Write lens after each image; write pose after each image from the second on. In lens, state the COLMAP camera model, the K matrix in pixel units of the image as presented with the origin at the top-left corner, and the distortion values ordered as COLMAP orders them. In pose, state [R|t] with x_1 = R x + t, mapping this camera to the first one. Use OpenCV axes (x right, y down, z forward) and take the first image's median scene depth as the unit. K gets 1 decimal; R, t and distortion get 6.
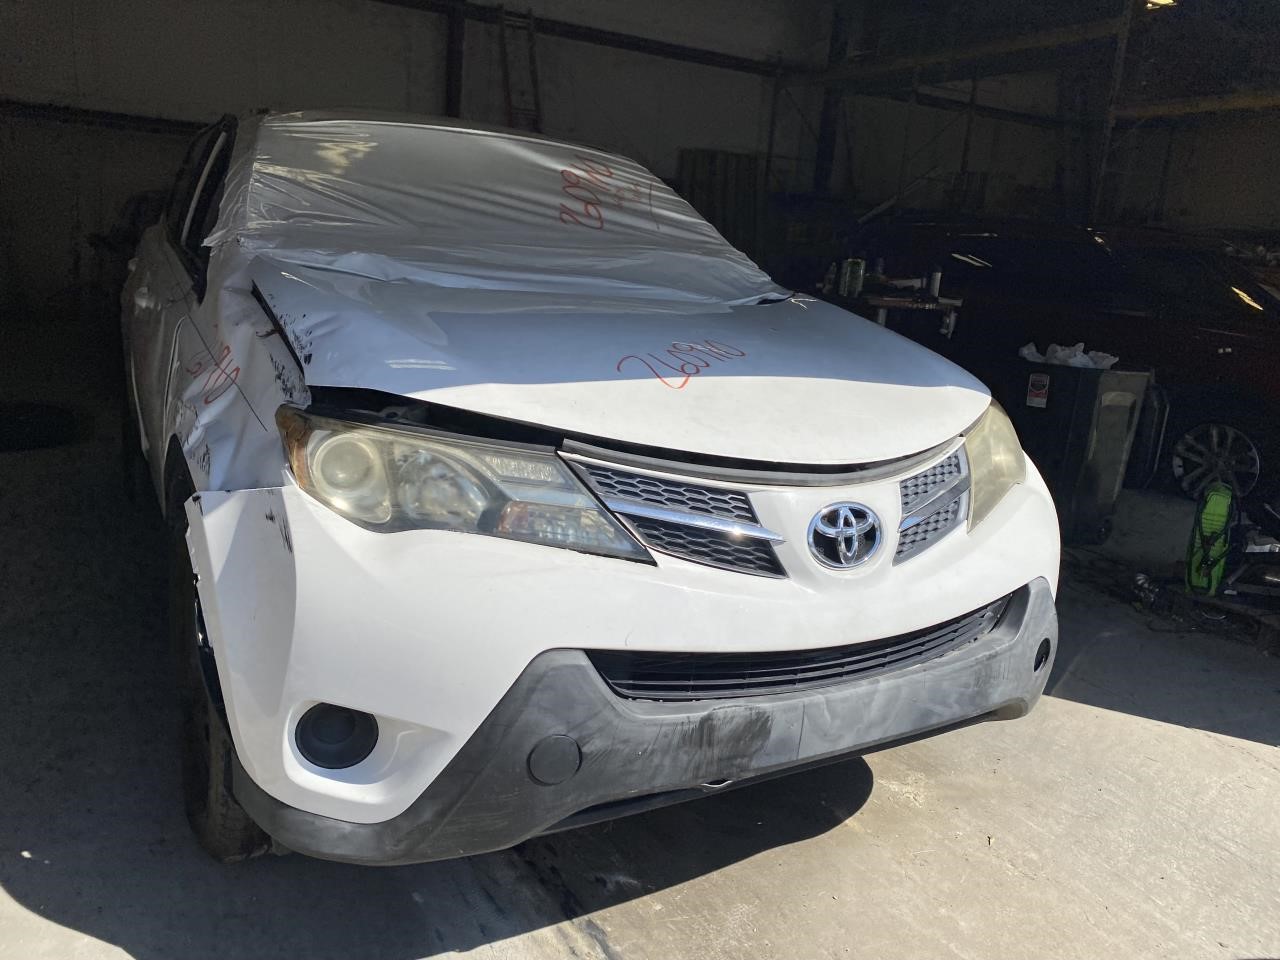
lens RADIAL K [[969.4, 0, 617.5], [0, 969.4, 466.8], [0, 0, 1]] dist [0.028536, -0.025162]
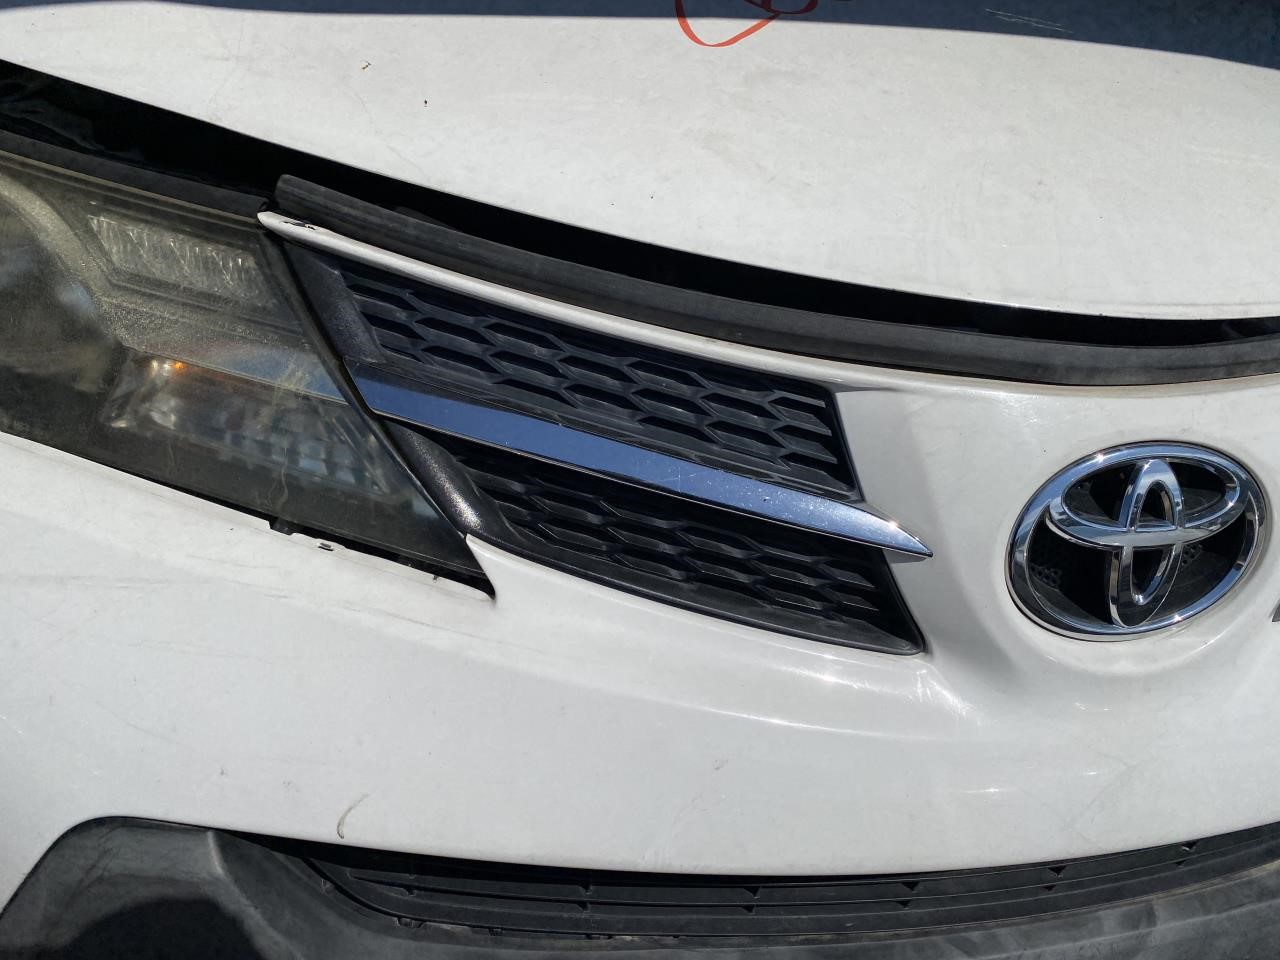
lens RADIAL K [[969.4, 0, 639.1], [0, 969.4, 469.4], [0, 0, 1]] dist [0.028536, -0.025162]
pose [[0.959677, 0.141777, -0.242732, 0.150176], [-0.070943, 0.957696, 0.278899, -0.032532], [0.272005, -0.250433, 0.929138, 0.660137]]
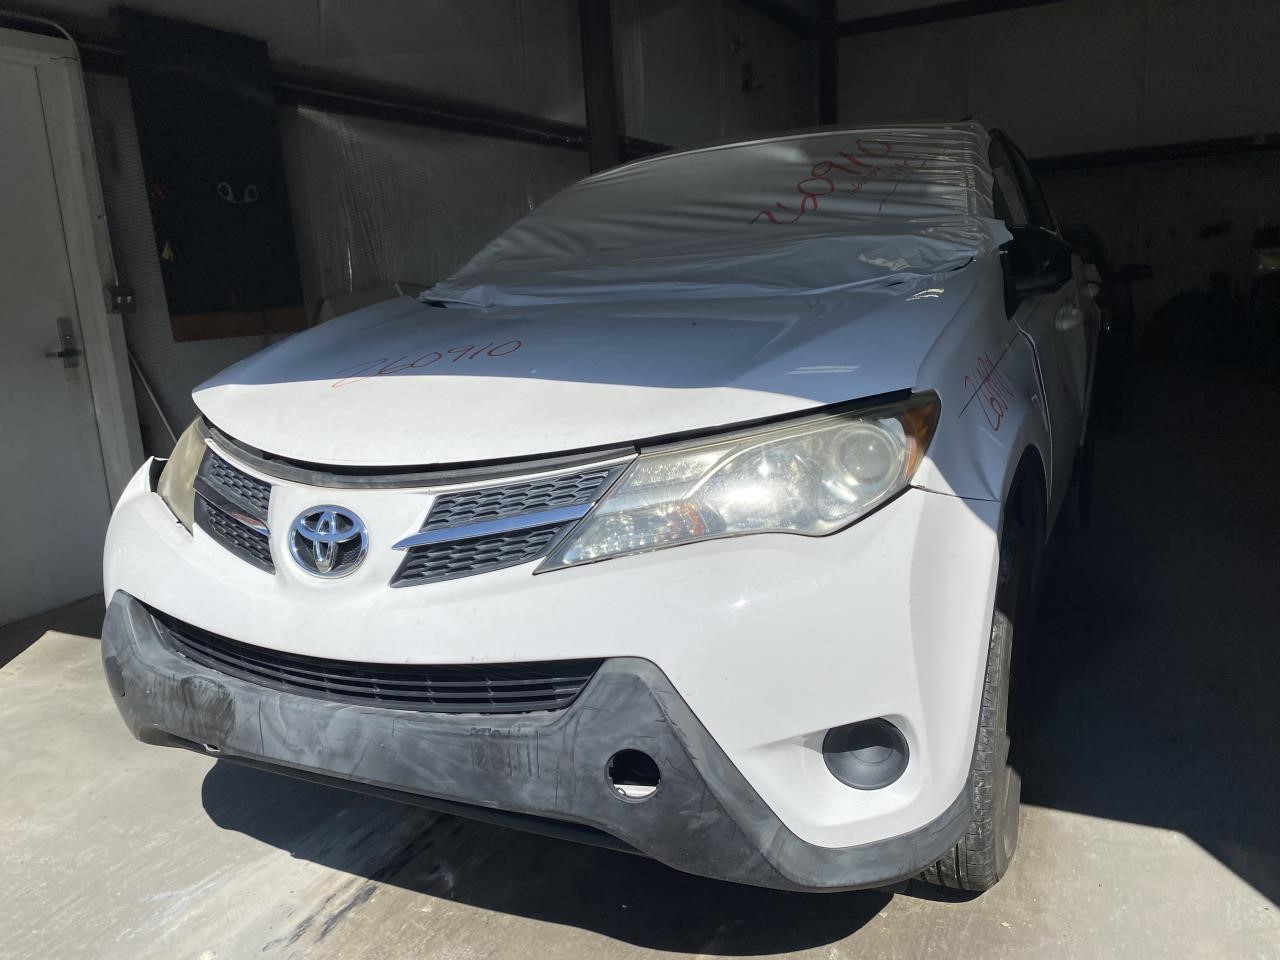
lens RADIAL K [[969.4, 0, 646.4], [0, 969.4, 479.9], [0, 0, 1]] dist [0.028536, -0.025162]
pose [[0.558415, 0.060706, -0.827338, 1.180287], [-0.082461, 0.996441, 0.017457, -0.028930], [0.825453, 0.058475, 0.561434, 0.729967]]
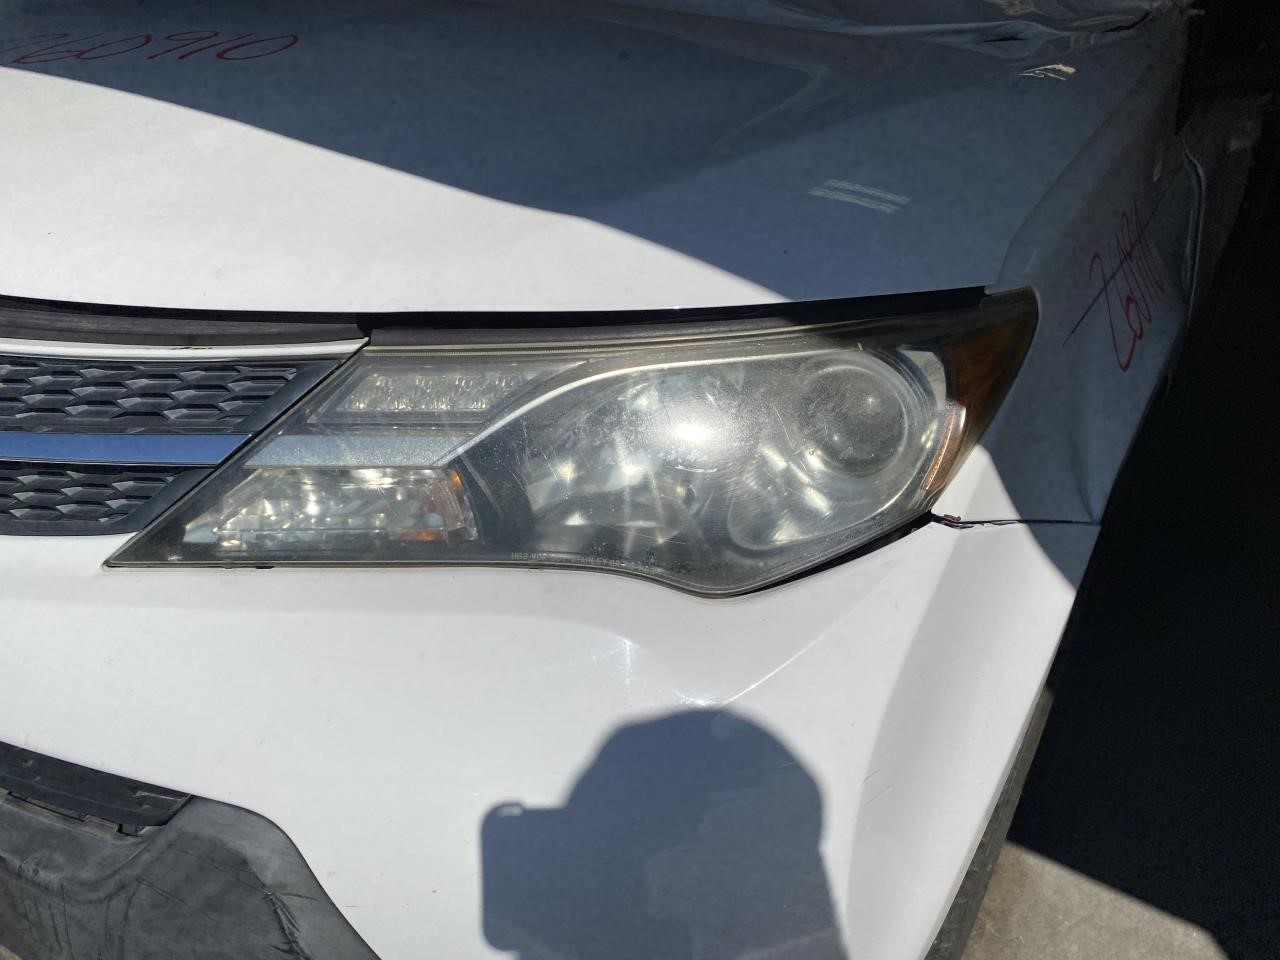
lens RADIAL K [[969.4, 0, 648.3], [0, 969.4, 471.1], [0, 0, 1]] dist [0.028536, -0.025162]
pose [[0.504264, 0.362425, -0.783815, 0.838570], [-0.240349, 0.930705, 0.275717, -0.128679], [0.829428, 0.049355, 0.556429, 1.097406]]
